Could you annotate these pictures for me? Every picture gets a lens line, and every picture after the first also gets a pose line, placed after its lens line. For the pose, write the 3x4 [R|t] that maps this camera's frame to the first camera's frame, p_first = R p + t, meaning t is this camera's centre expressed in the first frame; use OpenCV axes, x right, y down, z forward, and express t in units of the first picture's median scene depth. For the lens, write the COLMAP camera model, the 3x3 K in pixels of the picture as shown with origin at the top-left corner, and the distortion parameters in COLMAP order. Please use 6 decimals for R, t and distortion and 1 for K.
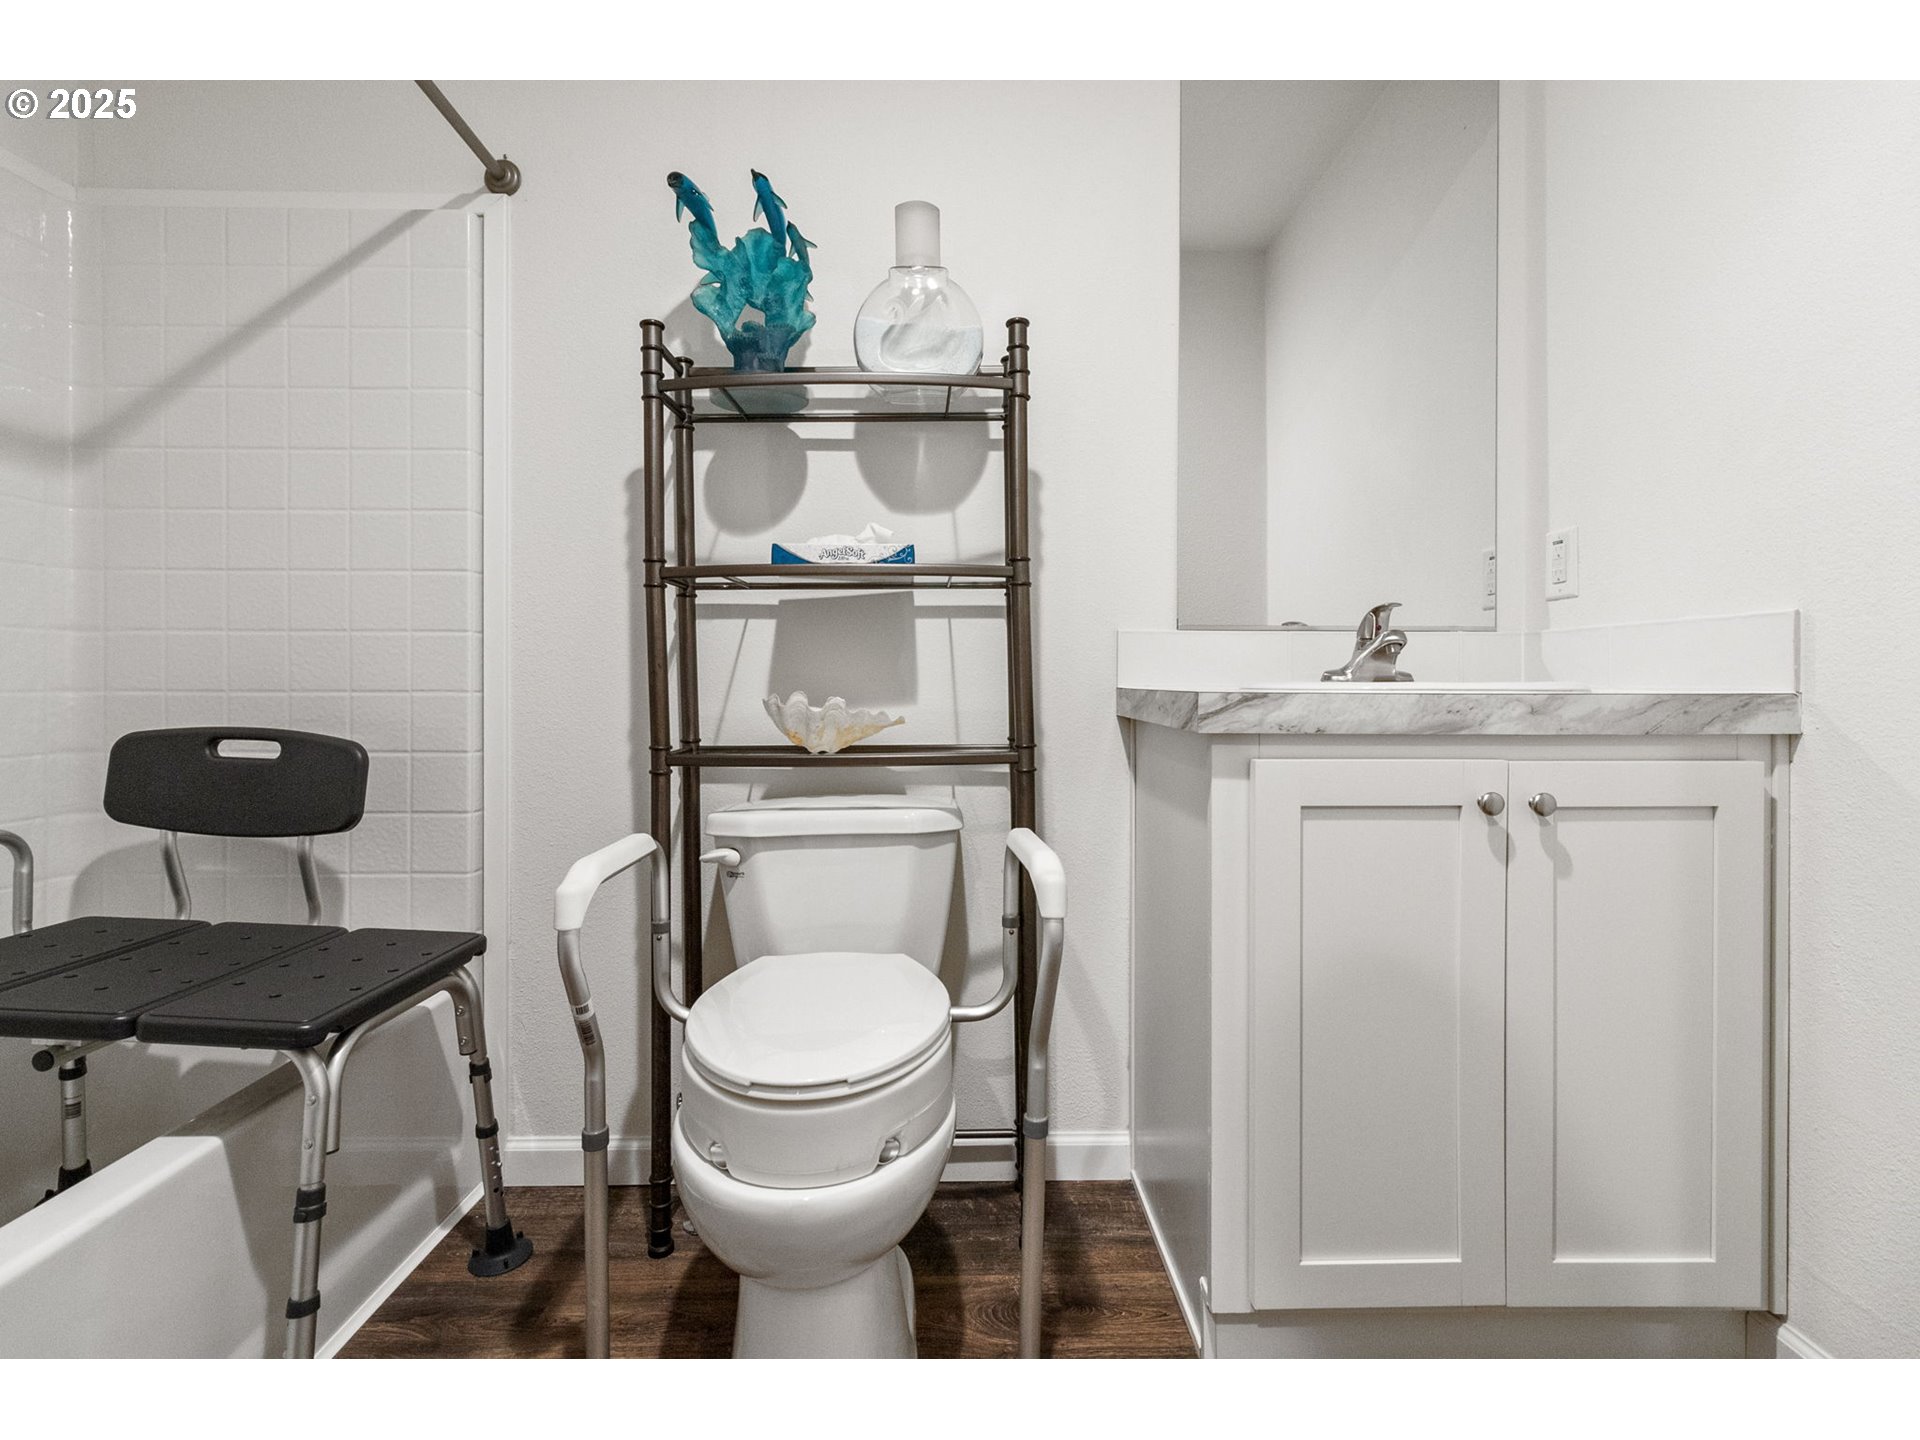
lens RADIAL K [[904.3, 0, 949.1], [0, 904.3, 684.6], [0, 0, 1]] dist [0.001348, 0.001257]
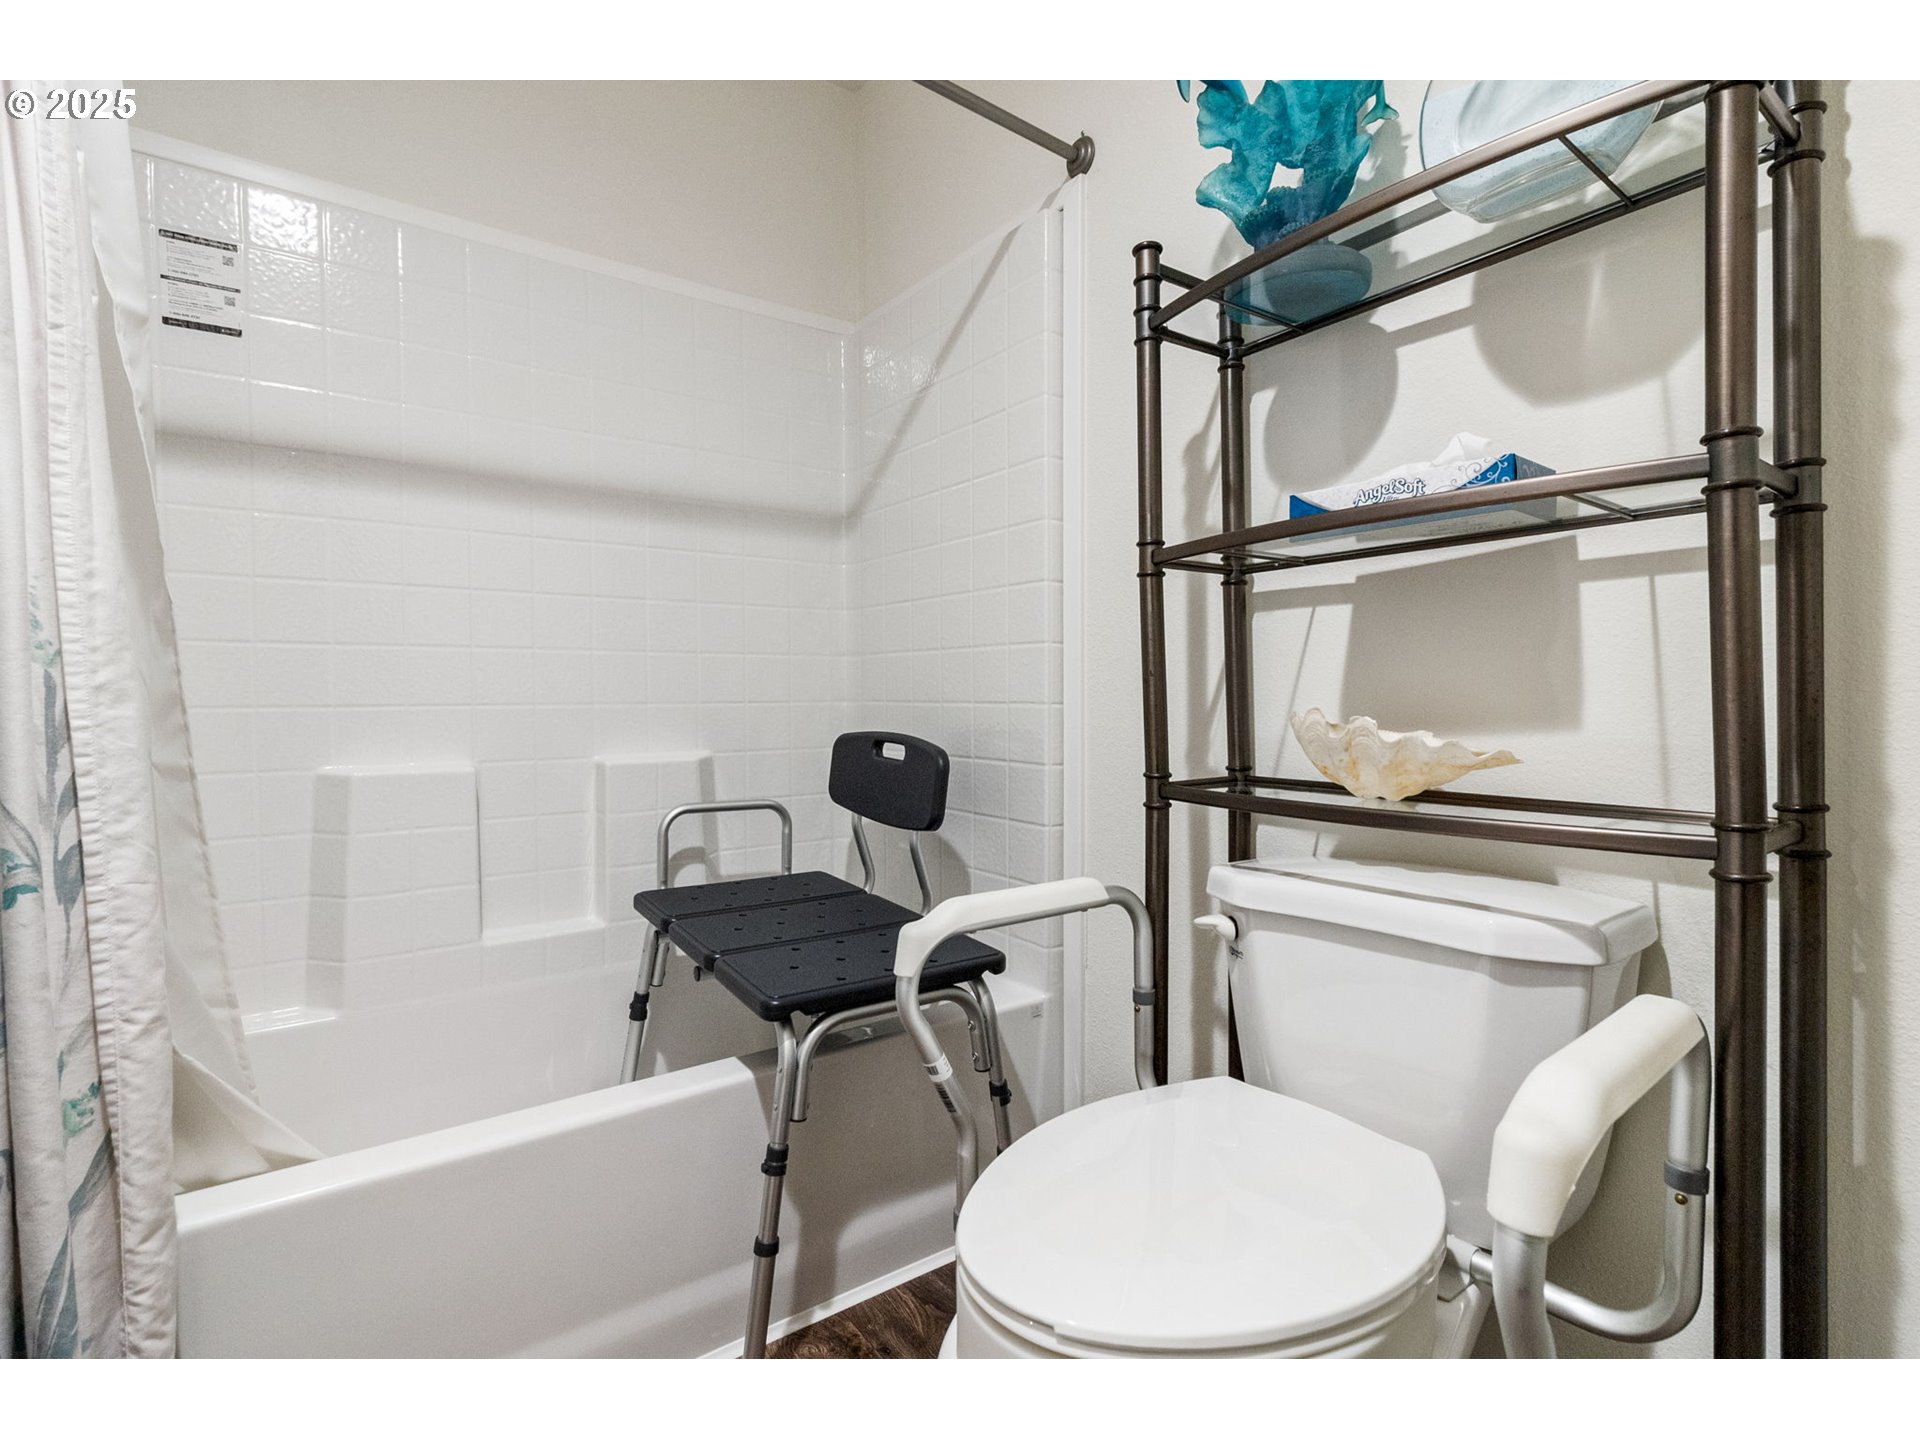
lens RADIAL K [[897.7, 0, 960.0], [0, 897.7, 720.0], [0, 0, 1]] dist [-0.009370, 0.000085]
pose [[0.575914, 0.021901, -0.817217, 0.235652], [-0.000966, 0.999659, 0.026110, -0.000015], [0.817510, -0.014248, 0.575738, 0.403981]]
